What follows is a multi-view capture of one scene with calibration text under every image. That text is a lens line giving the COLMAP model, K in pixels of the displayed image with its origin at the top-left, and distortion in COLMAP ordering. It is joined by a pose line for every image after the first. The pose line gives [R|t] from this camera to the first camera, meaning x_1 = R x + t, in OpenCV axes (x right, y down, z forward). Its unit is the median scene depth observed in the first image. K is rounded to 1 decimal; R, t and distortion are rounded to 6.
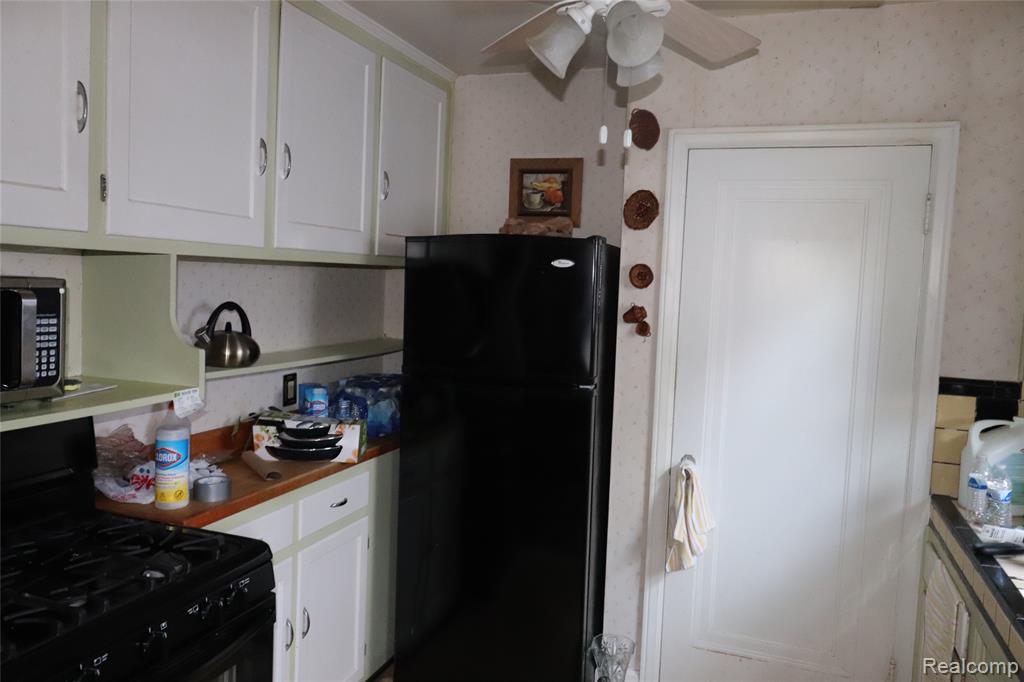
lens RADIAL K [[752.4, 0, 508.6], [0, 752.4, 333.9], [0, 0, 1]] dist [0.005702, 0.005093]
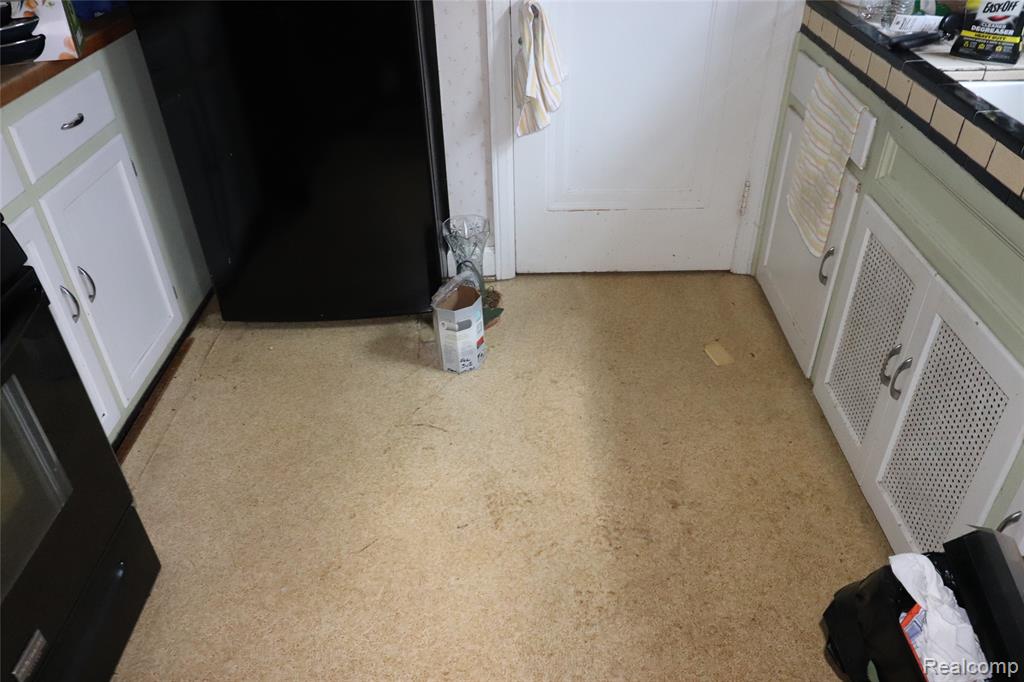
lens RADIAL K [[752.4, 0, 518.8], [0, 752.4, 334.0], [0, 0, 1]] dist [0.005702, 0.005093]
pose [[0.936827, -0.242726, 0.251872, -0.061046], [0.075507, 0.843410, 0.531938, 0.048634], [-0.341546, -0.479316, 0.808457, 0.195370]]
